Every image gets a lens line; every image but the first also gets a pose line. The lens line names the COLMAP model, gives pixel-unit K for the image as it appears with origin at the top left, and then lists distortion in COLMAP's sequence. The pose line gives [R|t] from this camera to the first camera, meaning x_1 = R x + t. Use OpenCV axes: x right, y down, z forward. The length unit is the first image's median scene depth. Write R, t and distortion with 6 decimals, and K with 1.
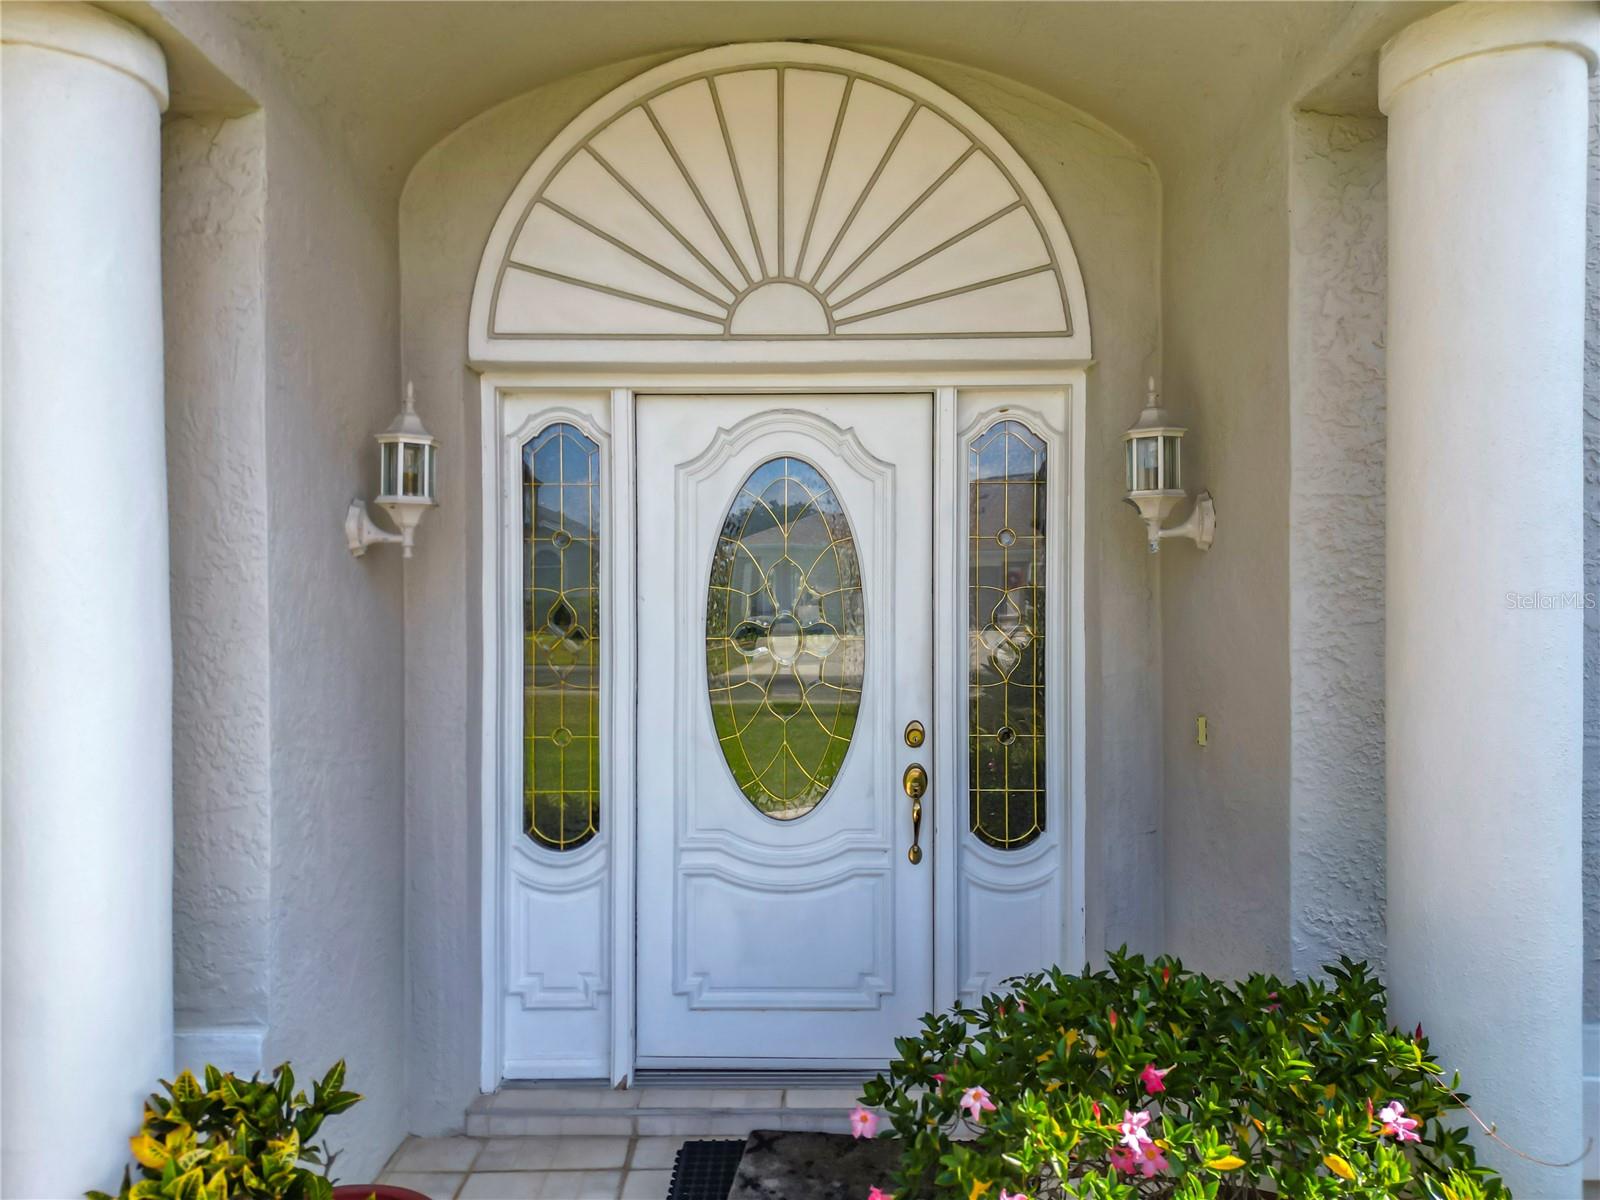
lens RADIAL K [[1128.8, 0, 819.2], [0, 1128.8, 600.4], [0, 0, 1]] dist [0.120725, -0.059401]
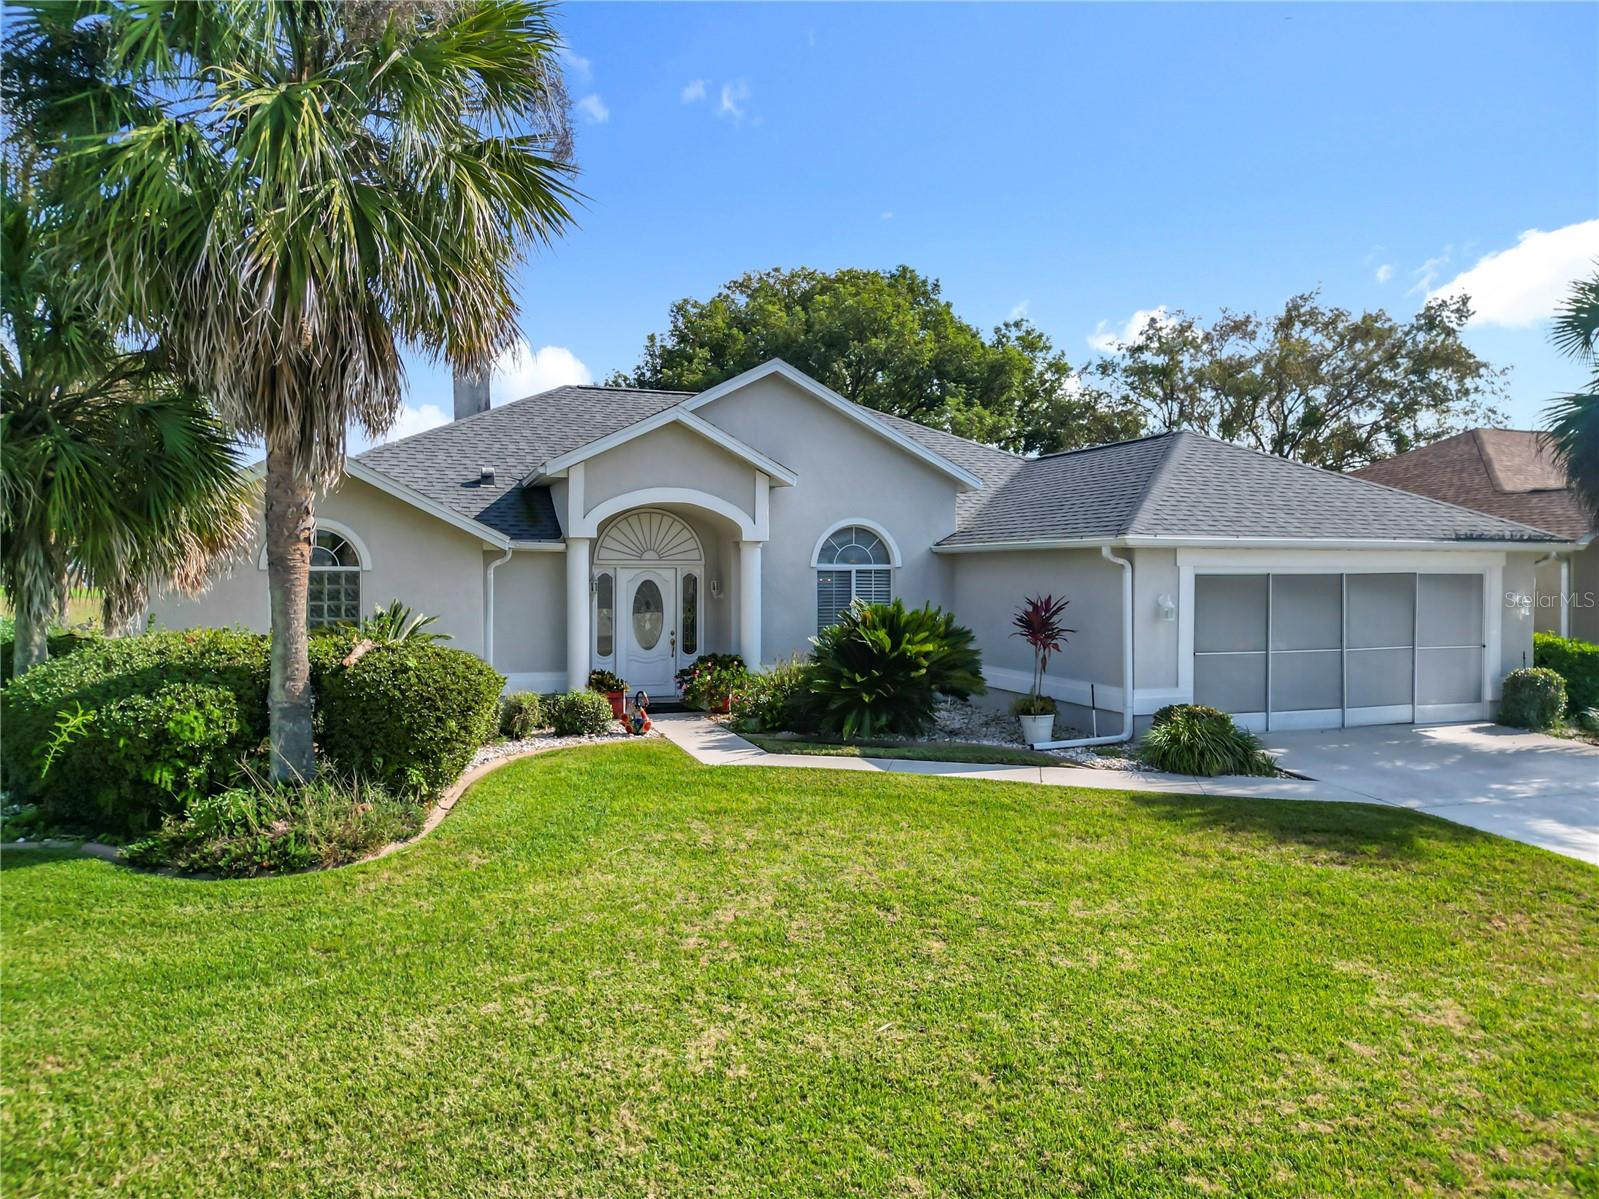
lens RADIAL K [[1135.6, 0, 787.6], [0, 1135.6, 586.4], [0, 0, 1]] dist [0.076956, -0.081300]
pose [[0.949401, -0.000976, 0.314065, -1.129051], [-0.000514, 0.999989, 0.004664, -0.128061], [-0.314066, -0.004590, 0.949390, -4.428727]]
